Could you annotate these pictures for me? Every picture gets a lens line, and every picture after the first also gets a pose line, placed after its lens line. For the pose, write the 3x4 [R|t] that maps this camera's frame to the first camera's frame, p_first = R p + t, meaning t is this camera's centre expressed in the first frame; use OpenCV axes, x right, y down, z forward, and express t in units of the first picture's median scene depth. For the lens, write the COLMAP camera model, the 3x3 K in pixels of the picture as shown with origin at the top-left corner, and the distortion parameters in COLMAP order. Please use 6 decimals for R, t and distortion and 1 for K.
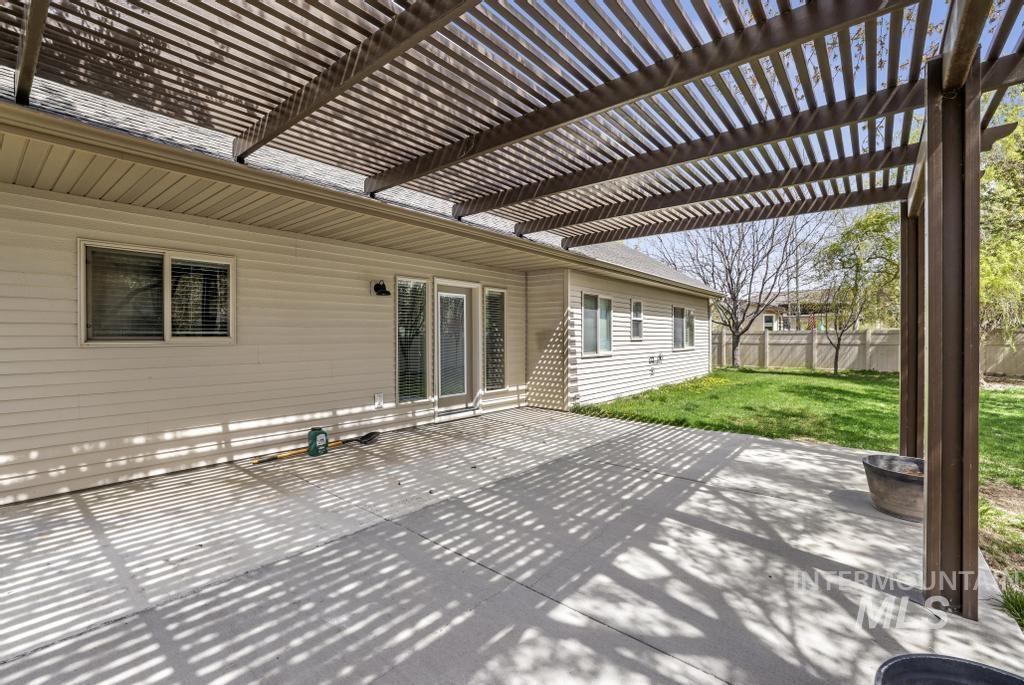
lens RADIAL K [[452.4, 0, 516.2], [0, 452.4, 341.6], [0, 0, 1]] dist [-0.028421, 0.004593]
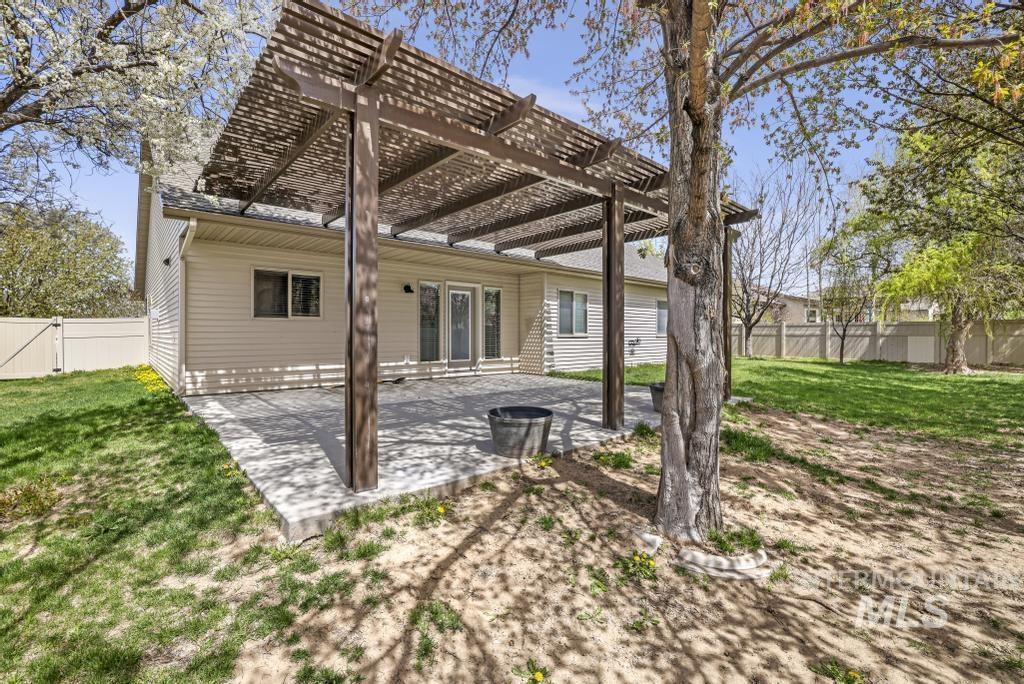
lens RADIAL K [[452.4, 0, 513.4], [0, 452.4, 339.6], [0, 0, 1]] dist [-0.028421, 0.004593]
pose [[0.987531, 0.006657, -0.157281, 0.263589], [-0.006278, 0.999976, 0.002907, 0.045759], [0.157297, -0.001883, 0.987550, -0.425414]]
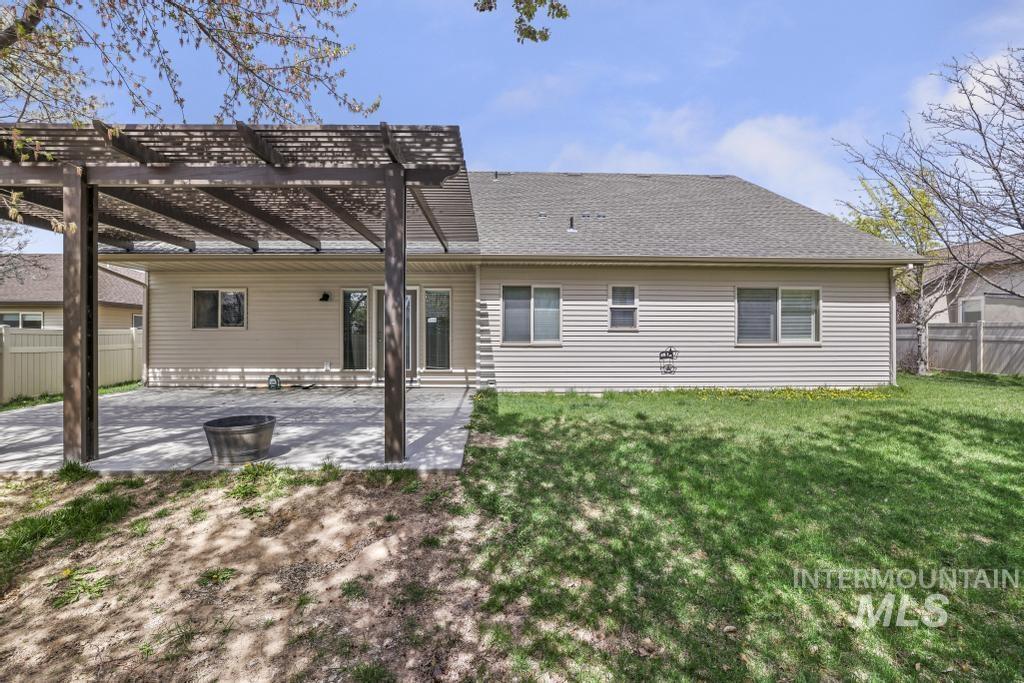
lens RADIAL K [[452.4, 0, 506.4], [0, 452.4, 339.1], [0, 0, 1]] dist [-0.028421, 0.004593]
pose [[0.643540, 0.009148, -0.765358, 1.121127], [-0.009976, 0.999944, 0.003564, 0.017834], [0.765348, 0.005342, 0.643595, 0.377567]]
